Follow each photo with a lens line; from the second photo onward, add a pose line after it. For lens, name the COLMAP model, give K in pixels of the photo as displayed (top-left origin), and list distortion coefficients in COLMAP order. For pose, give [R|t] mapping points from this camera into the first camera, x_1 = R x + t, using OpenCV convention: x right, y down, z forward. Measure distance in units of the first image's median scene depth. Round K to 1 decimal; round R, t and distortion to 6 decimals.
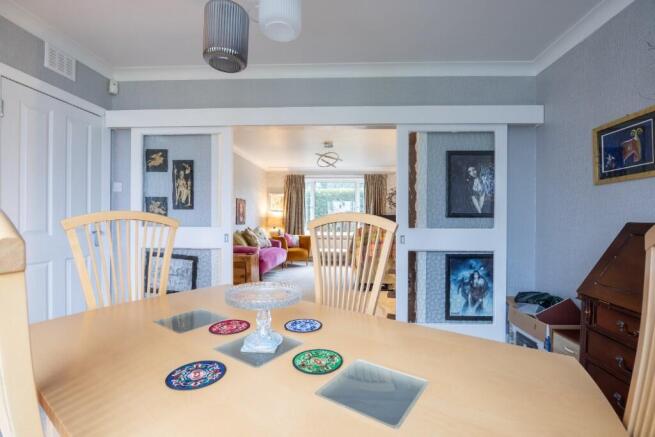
lens RADIAL K [[287.2, 0, 328.9], [0, 287.2, 219.3], [0, 0, 1]] dist [-0.013967, -0.001074]
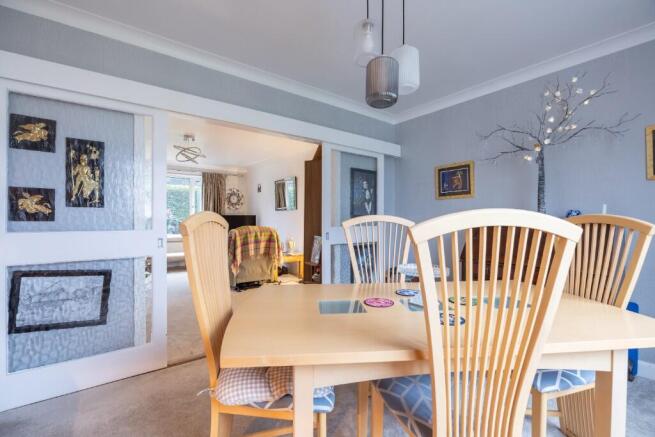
lens RADIAL K [[287.2, 0, 324.8], [0, 287.2, 217.7], [0, 0, 1]] dist [-0.013967, -0.001074]
pose [[0.770689, -0.000839, 0.637211, -0.501883], [0.004228, 0.999984, -0.003797, -0.003267], [-0.637198, 0.005620, 0.770680, 0.054066]]
